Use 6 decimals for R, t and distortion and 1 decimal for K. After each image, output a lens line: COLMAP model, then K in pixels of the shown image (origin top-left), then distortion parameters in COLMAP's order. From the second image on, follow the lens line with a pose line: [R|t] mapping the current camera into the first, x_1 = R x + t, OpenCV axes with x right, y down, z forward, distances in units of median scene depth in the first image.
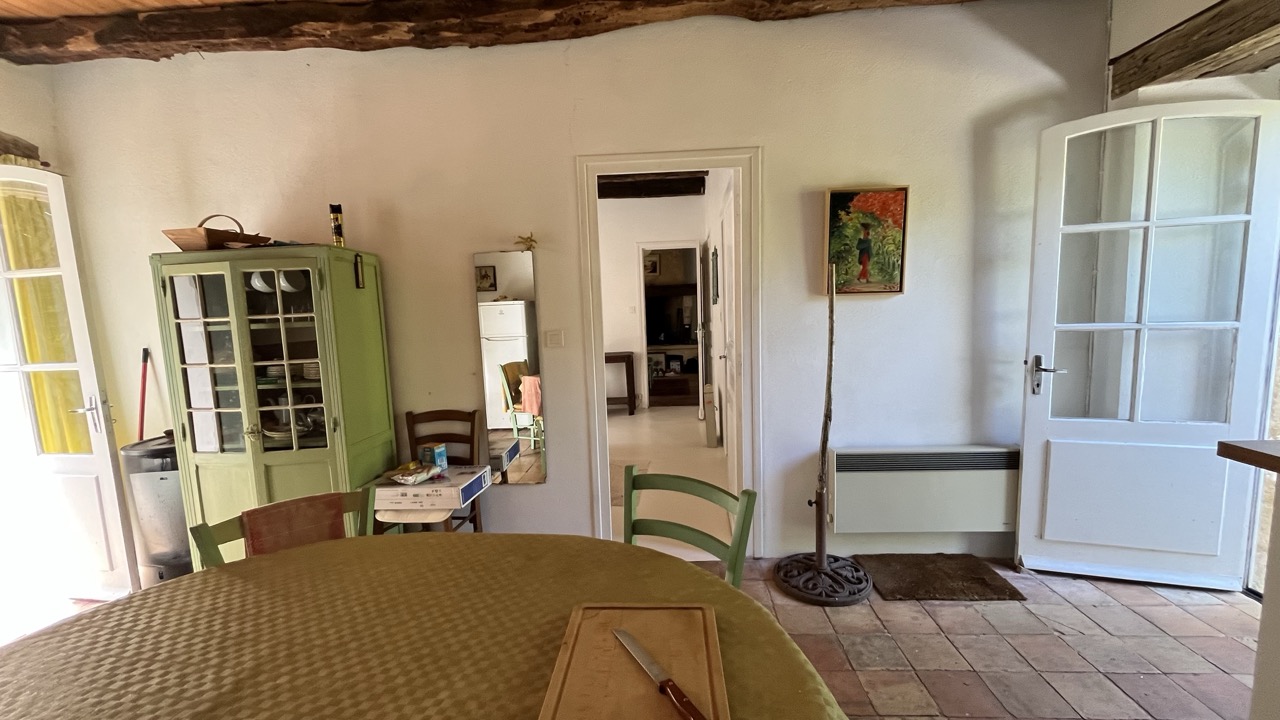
lens RADIAL K [[517.4, 0, 638.5], [0, 517.4, 362.0], [0, 0, 1]] dist [-0.002638, -0.000238]
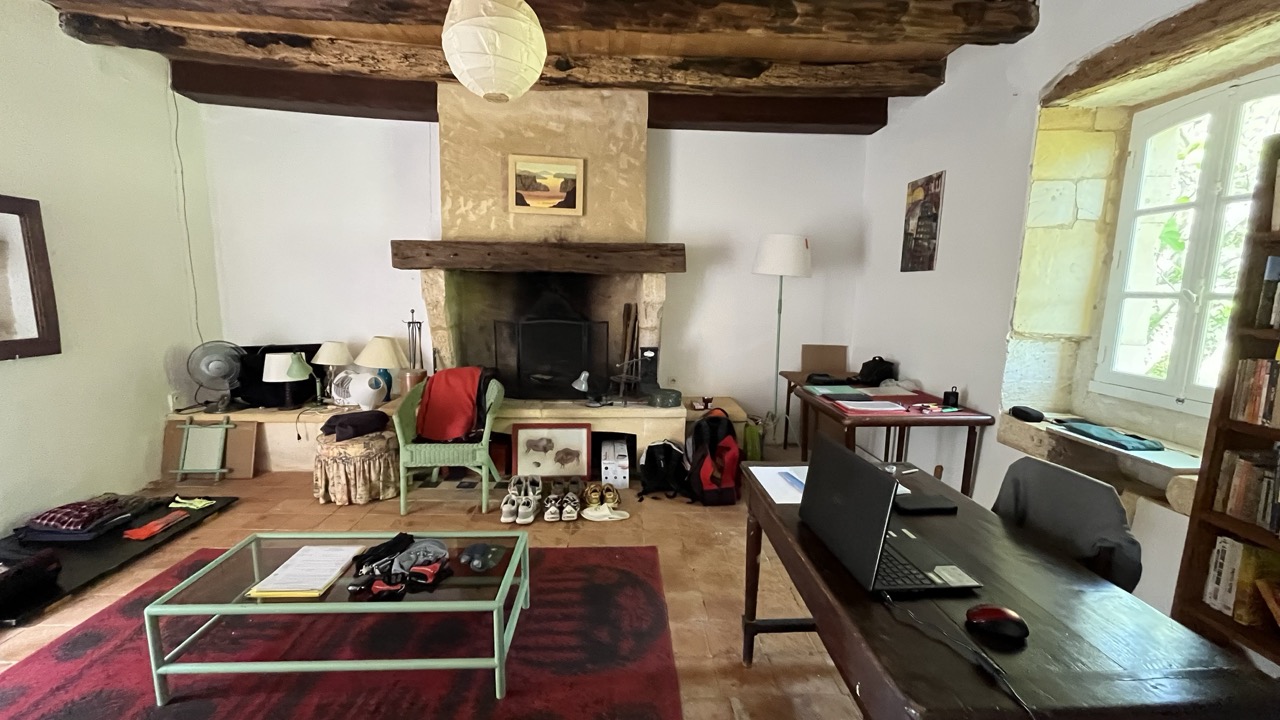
lens RADIAL K [[517.4, 0, 638.5], [0, 517.4, 362.0], [0, 0, 1]] dist [-0.002638, -0.000238]
pose [[0.992539, 0.033302, 0.117287, 0.041673], [-0.036030, 0.999126, 0.021214, -0.072524], [-0.116478, -0.025281, 0.992871, 0.626042]]
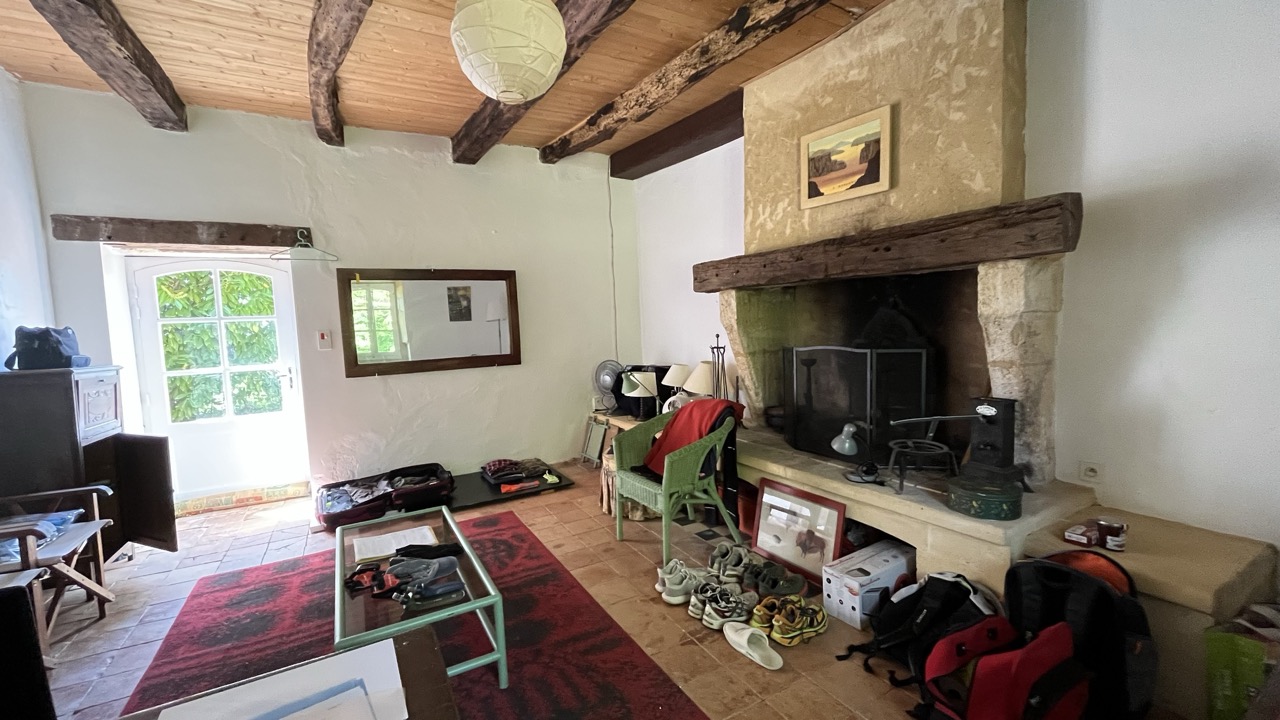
lens RADIAL K [[517.4, 0, 638.5], [0, 517.4, 362.0], [0, 0, 1]] dist [-0.002638, -0.000238]
pose [[0.557313, 0.076217, -0.826797, 0.191835], [-0.077654, 0.996198, 0.039489, -0.087721], [0.826663, 0.042196, 0.561112, 0.776977]]
